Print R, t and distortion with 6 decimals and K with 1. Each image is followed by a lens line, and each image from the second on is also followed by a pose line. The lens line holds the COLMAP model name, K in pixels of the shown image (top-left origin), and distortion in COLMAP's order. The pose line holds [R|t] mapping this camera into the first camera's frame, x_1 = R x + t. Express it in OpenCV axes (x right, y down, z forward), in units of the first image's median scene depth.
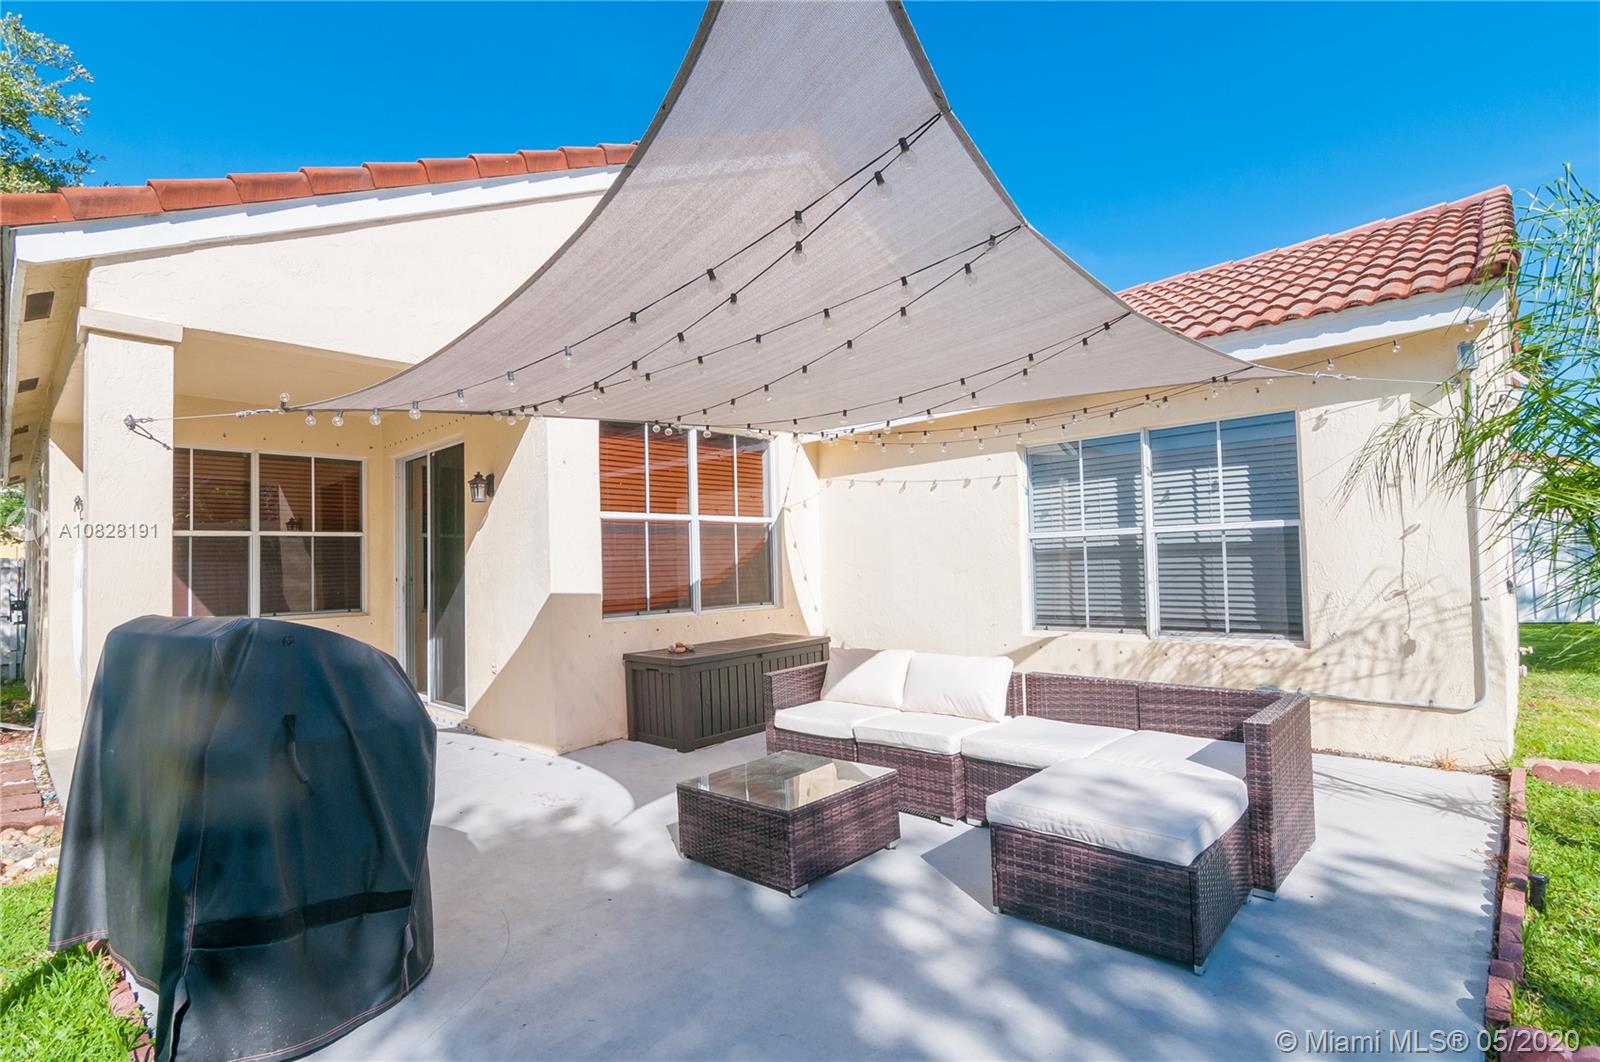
lens RADIAL K [[725.3, 0, 791.2], [0, 725.3, 532.6], [0, 0, 1]] dist [-0.002473, -0.000295]
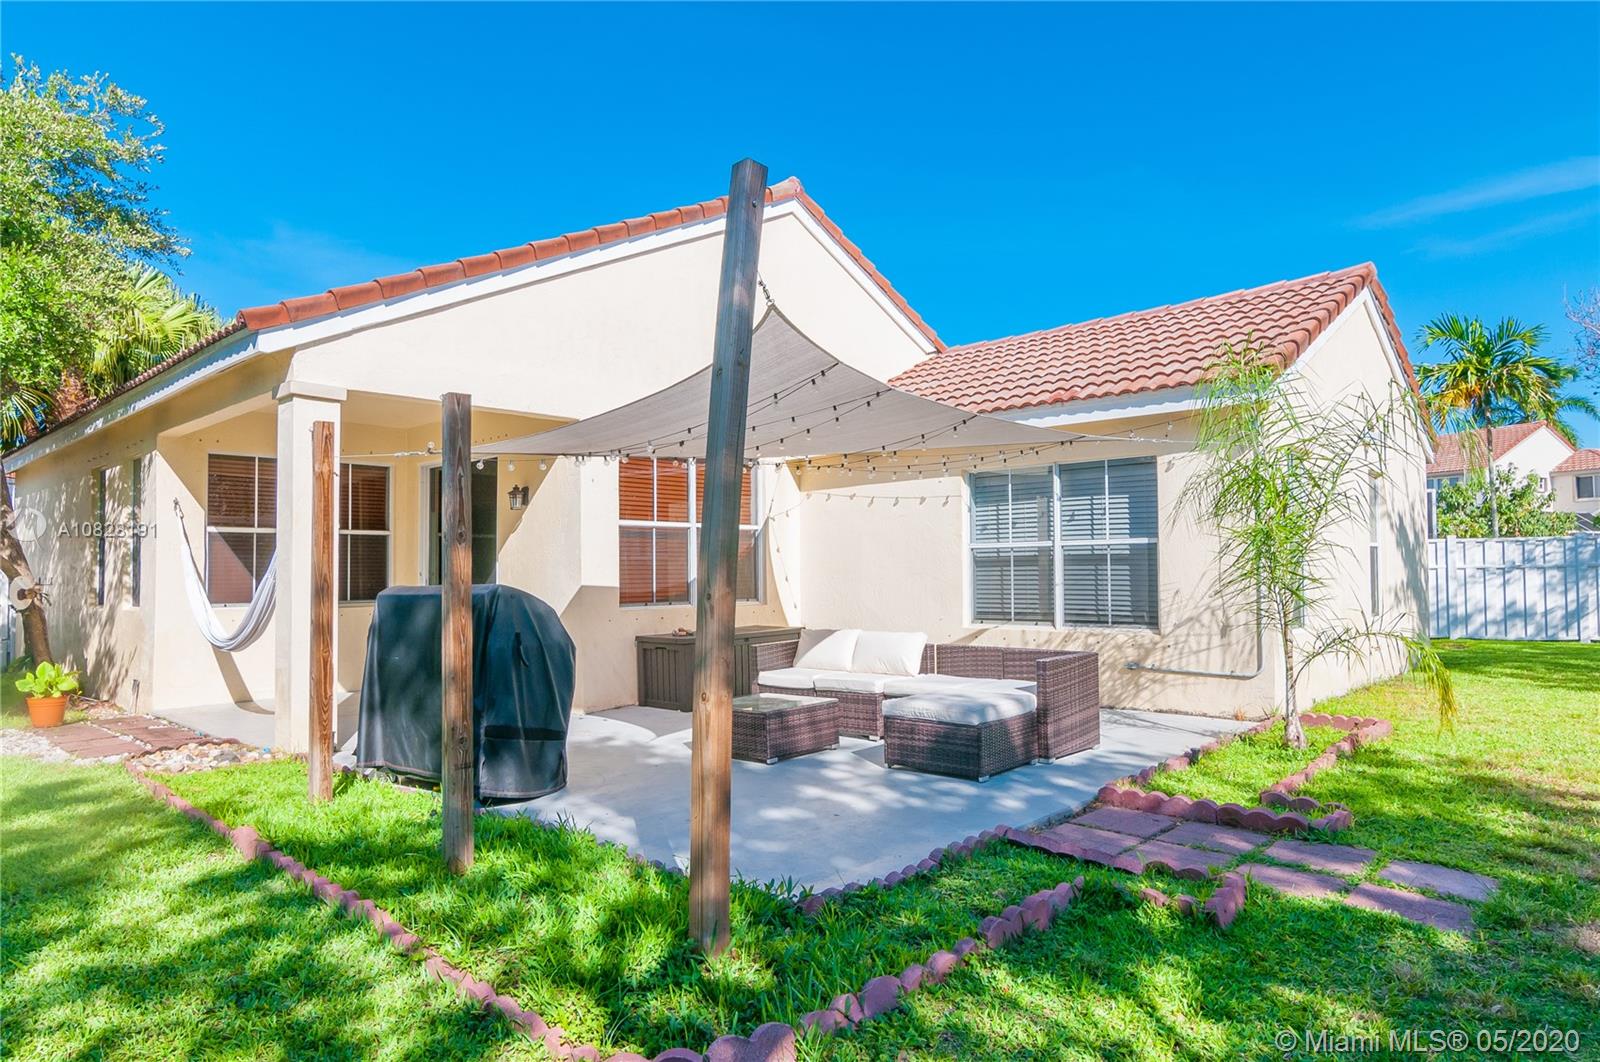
lens RADIAL K [[923.4, 0, 800.0], [0, 923.4, 531.0], [0, 0, 1]] dist [0.001042, 0.000320]
pose [[0.999610, 0.018403, 0.021013, 0.011782], [-0.018400, 0.999831, -0.000358, -0.016750], [-0.021016, -0.000029, 0.999779, -0.618074]]
